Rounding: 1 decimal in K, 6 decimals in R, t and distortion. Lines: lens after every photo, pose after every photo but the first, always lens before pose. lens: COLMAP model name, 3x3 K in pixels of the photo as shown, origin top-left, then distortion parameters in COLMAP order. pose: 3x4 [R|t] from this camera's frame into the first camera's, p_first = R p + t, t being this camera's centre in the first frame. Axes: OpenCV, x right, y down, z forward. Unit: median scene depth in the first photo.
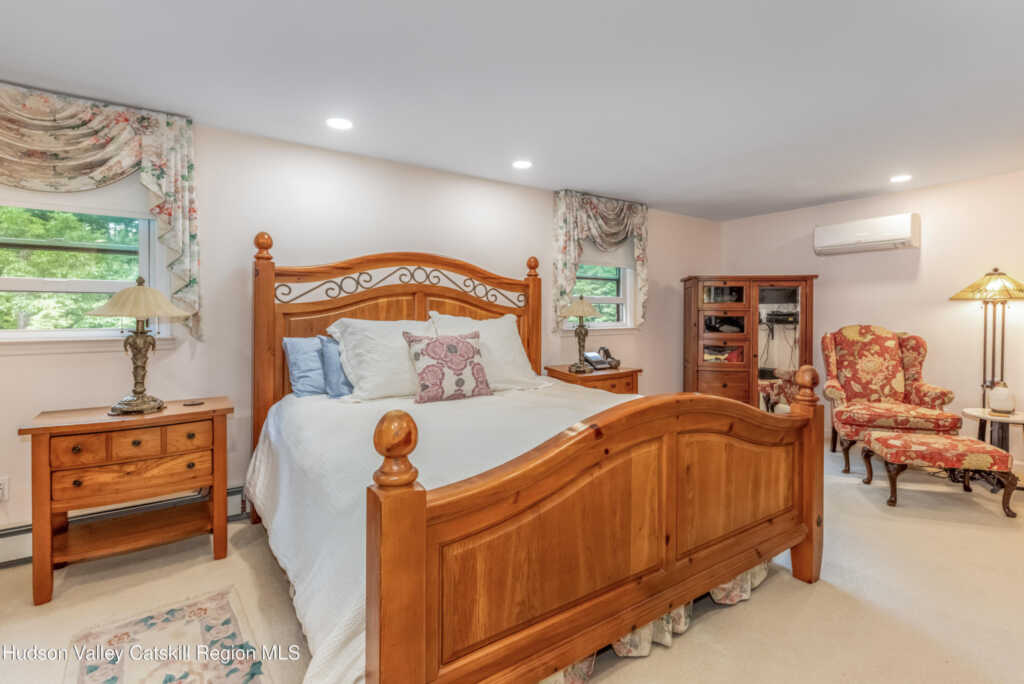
lens RADIAL K [[487.2, 0, 512.0], [0, 487.2, 342.0], [0, 0, 1]] dist [0.001240, 0.000164]
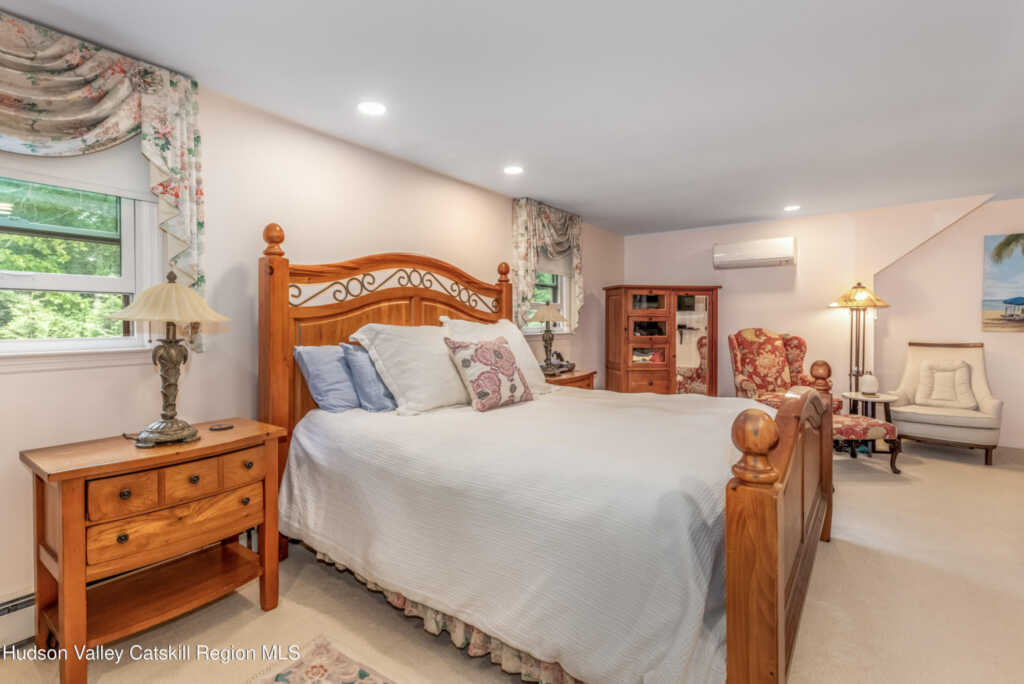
lens RADIAL K [[483.2, 0, 511.4], [0, 483.2, 348.3], [0, 0, 1]] dist [0.000850, 0.000320]
pose [[0.956912, -0.019729, 0.289706, -0.359066], [0.020094, 0.999797, 0.001714, 0.000900], [-0.289681, 0.004182, 0.957114, 0.064746]]
